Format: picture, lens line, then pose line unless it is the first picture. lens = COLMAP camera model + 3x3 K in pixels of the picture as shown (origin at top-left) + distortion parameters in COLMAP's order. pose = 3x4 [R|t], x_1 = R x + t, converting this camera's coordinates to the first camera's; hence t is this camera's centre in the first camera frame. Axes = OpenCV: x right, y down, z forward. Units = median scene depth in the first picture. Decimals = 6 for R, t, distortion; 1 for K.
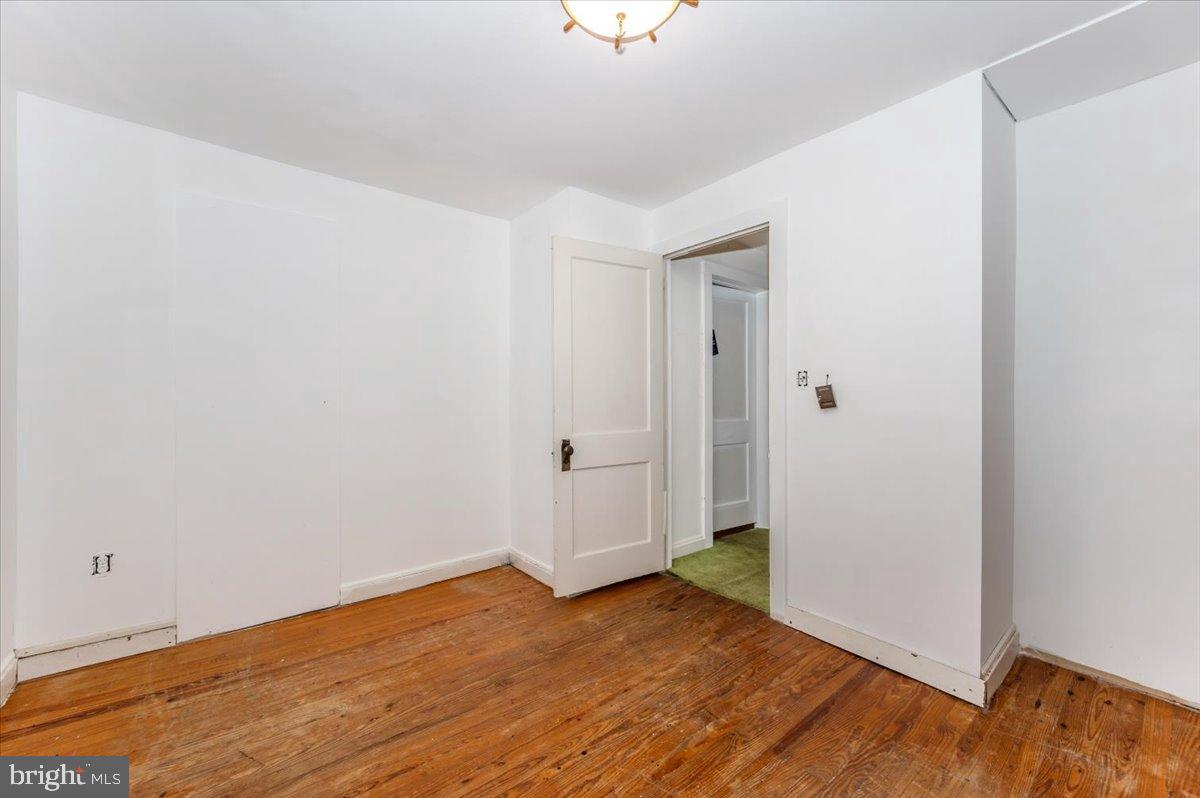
lens RADIAL K [[476.0, 0, 595.7], [0, 476.0, 395.5], [0, 0, 1]] dist [0.001971, 0.000081]
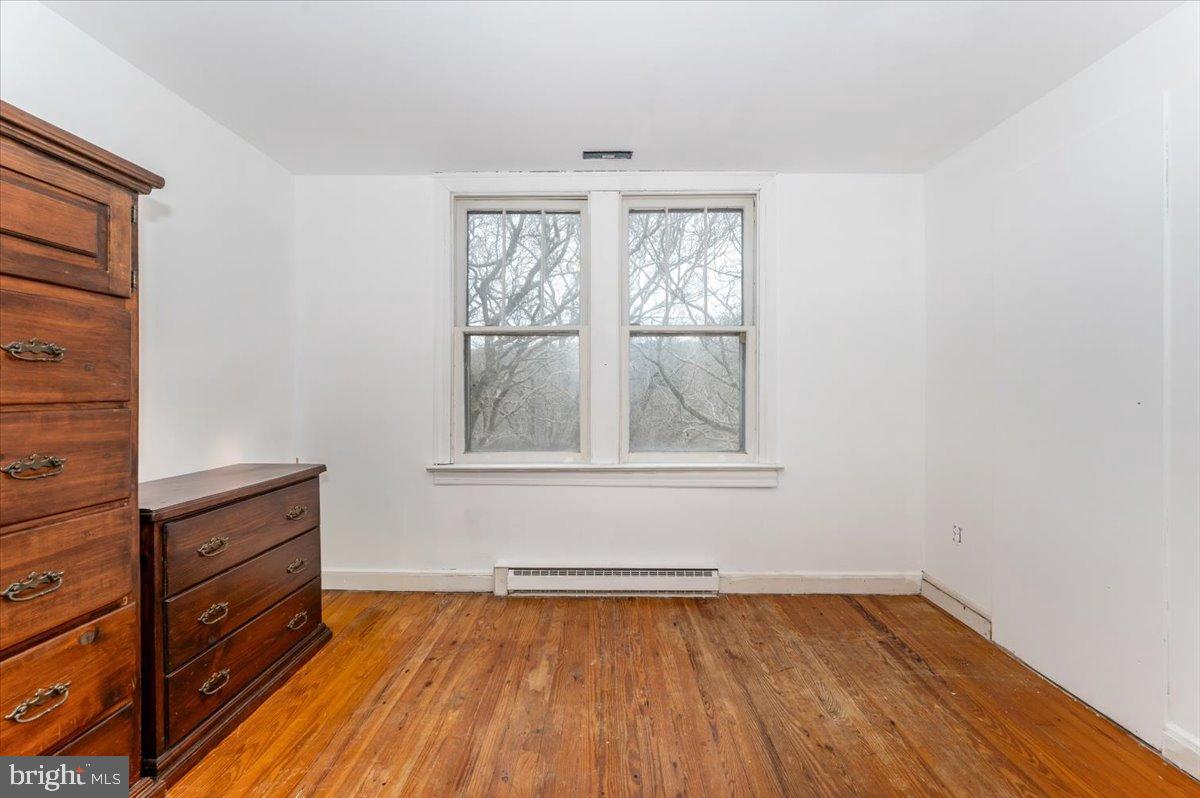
lens RADIAL K [[476.0, 0, 597.7], [0, 476.0, 393.1], [0, 0, 1]] dist [0.001971, 0.000081]
pose [[-0.628892, 0.005714, -0.777472, 0.476069], [-0.005005, 0.999923, 0.011397, -0.002760], [0.777477, 0.011059, -0.628814, 1.143652]]
